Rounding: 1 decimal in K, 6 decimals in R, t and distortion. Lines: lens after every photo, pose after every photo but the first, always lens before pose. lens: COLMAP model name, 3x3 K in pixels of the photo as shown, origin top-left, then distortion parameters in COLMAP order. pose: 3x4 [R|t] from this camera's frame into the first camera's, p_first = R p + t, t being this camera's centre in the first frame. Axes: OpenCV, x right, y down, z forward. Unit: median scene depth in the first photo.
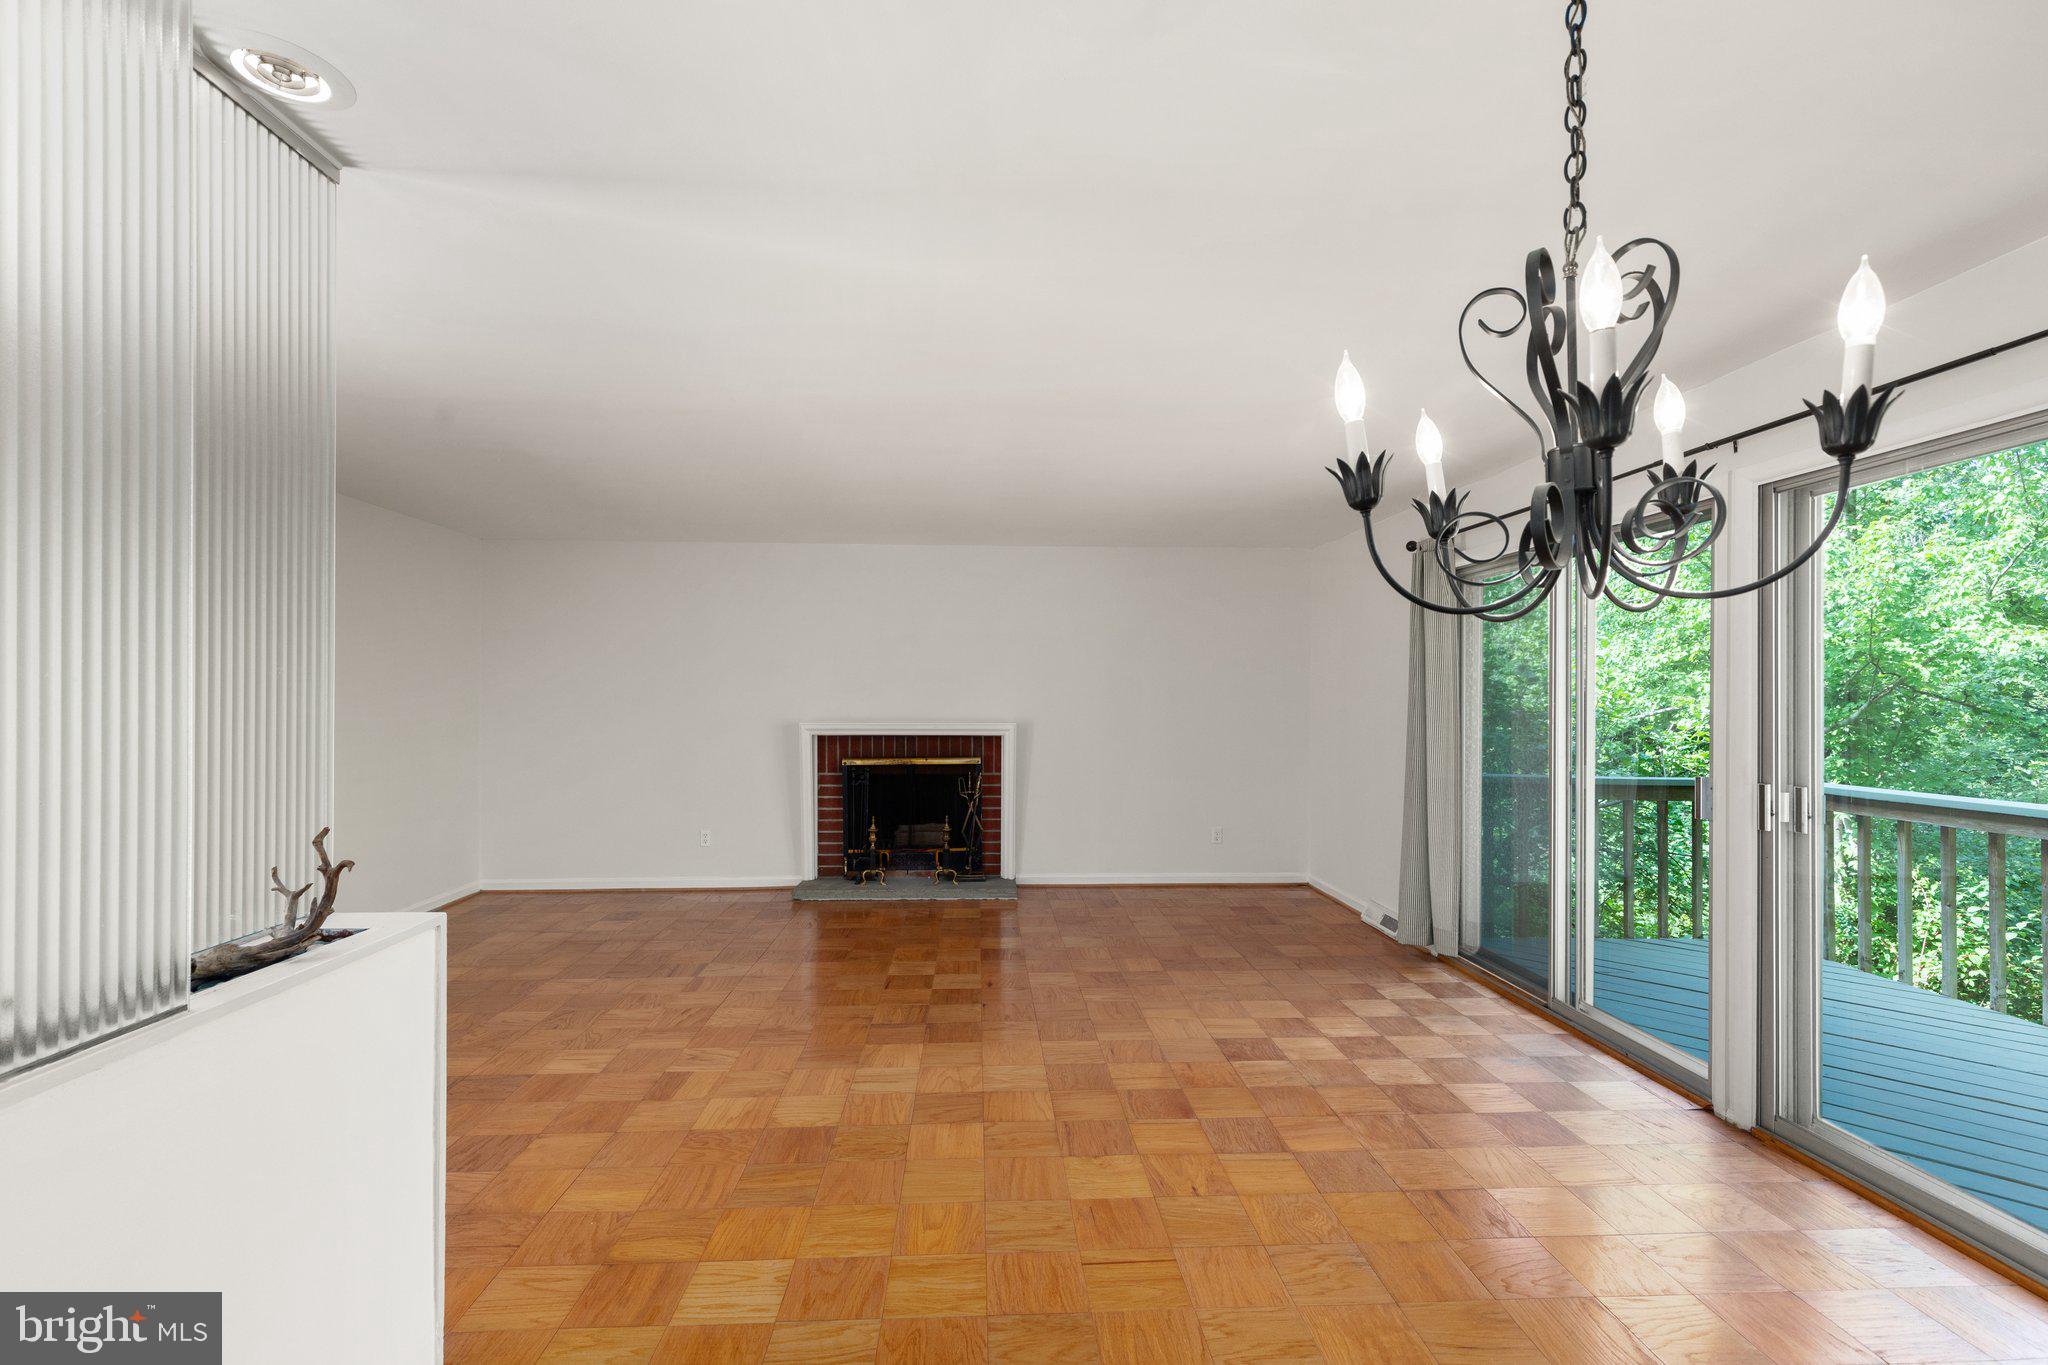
lens RADIAL K [[925.8, 0, 1032.2], [0, 925.8, 687.7], [0, 0, 1]] dist [0.005152, -0.001117]
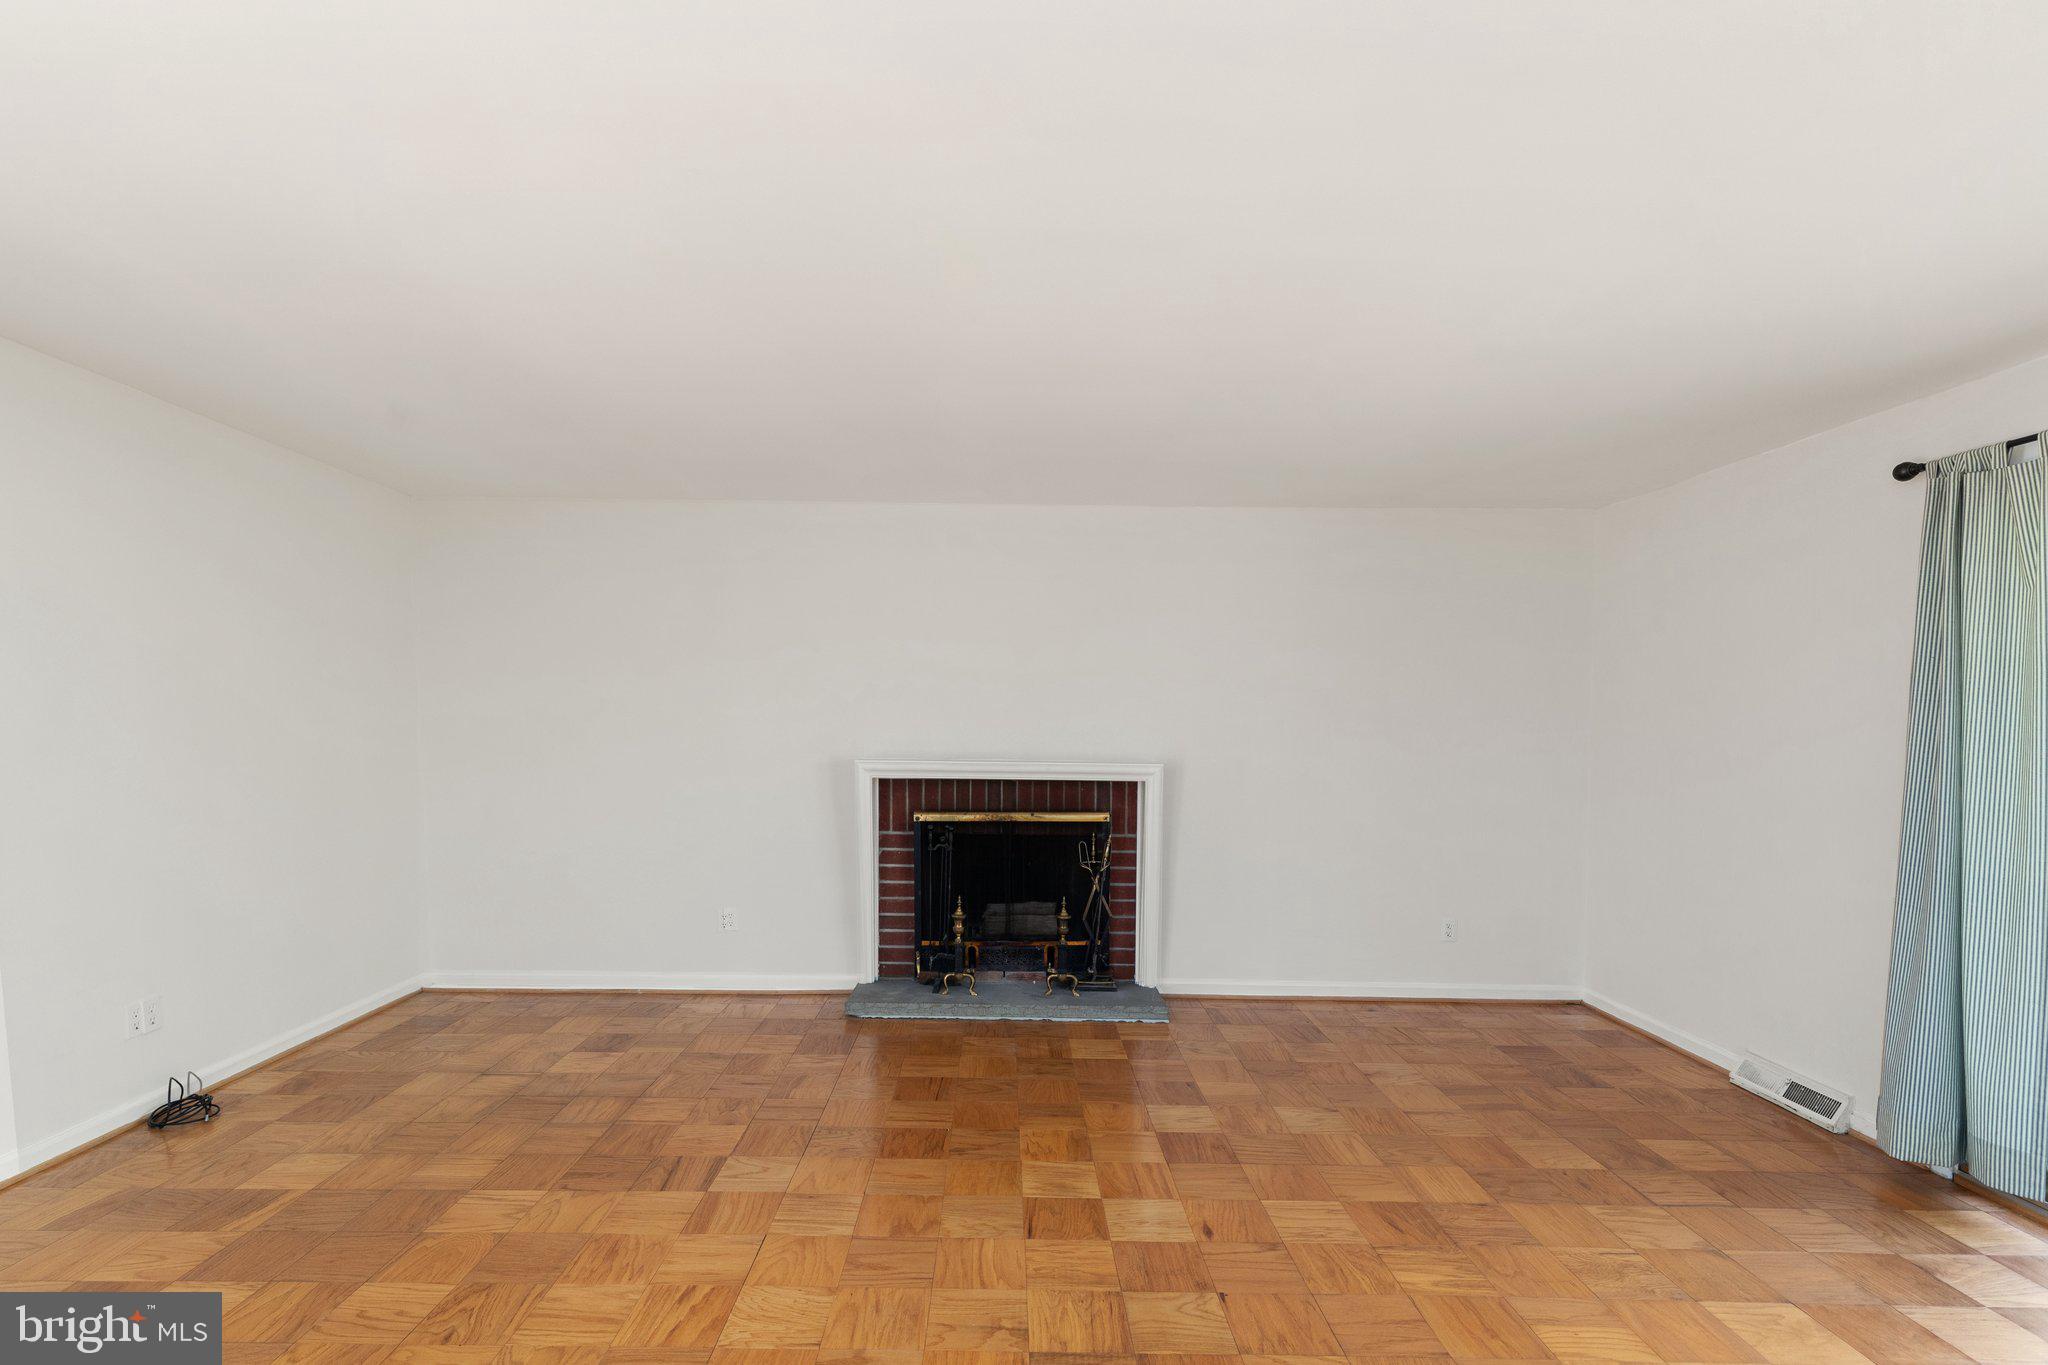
lens RADIAL K [[1000.6, 0, 1003.4], [0, 1000.6, 700.8], [0, 0, 1]] dist [0.004468, 0.000458]
pose [[0.997502, 0.005387, -0.070437, -0.085830], [-0.006366, 0.999886, -0.013682, 0.001468], [0.070355, 0.014096, 0.997422, 0.244738]]
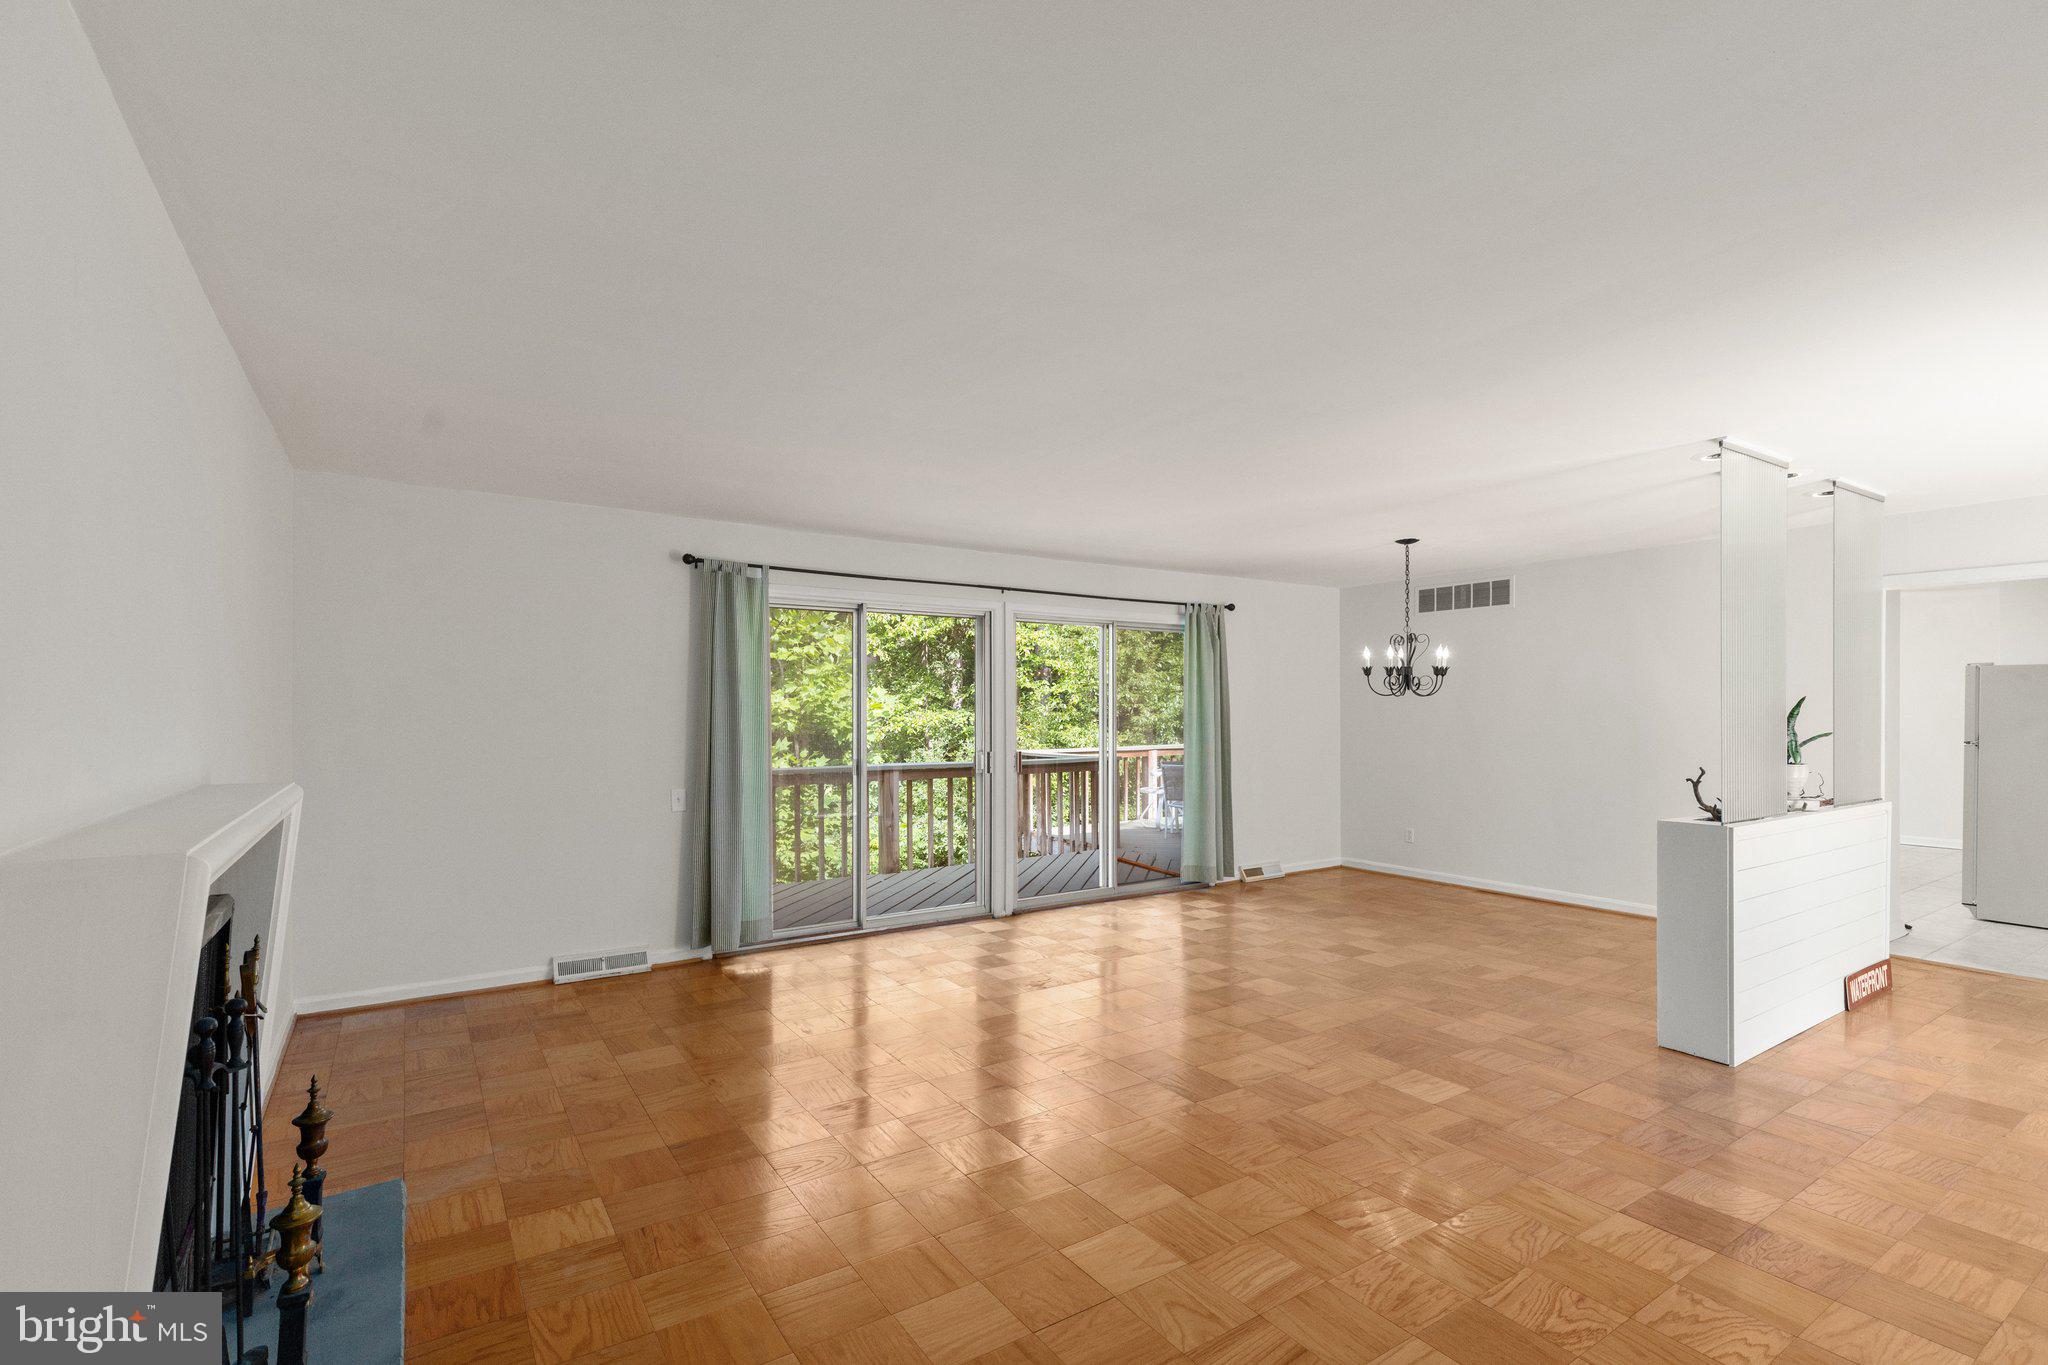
lens RADIAL K [[925.8, 0, 1010.0], [0, 925.8, 696.9], [0, 0, 1]] dist [0.005152, -0.001117]
pose [[-0.492342, 0.010737, 0.870335, -0.470331], [-0.009429, 0.999799, -0.017668, 0.005220], [-0.870351, -0.016905, -0.492142, 0.889919]]
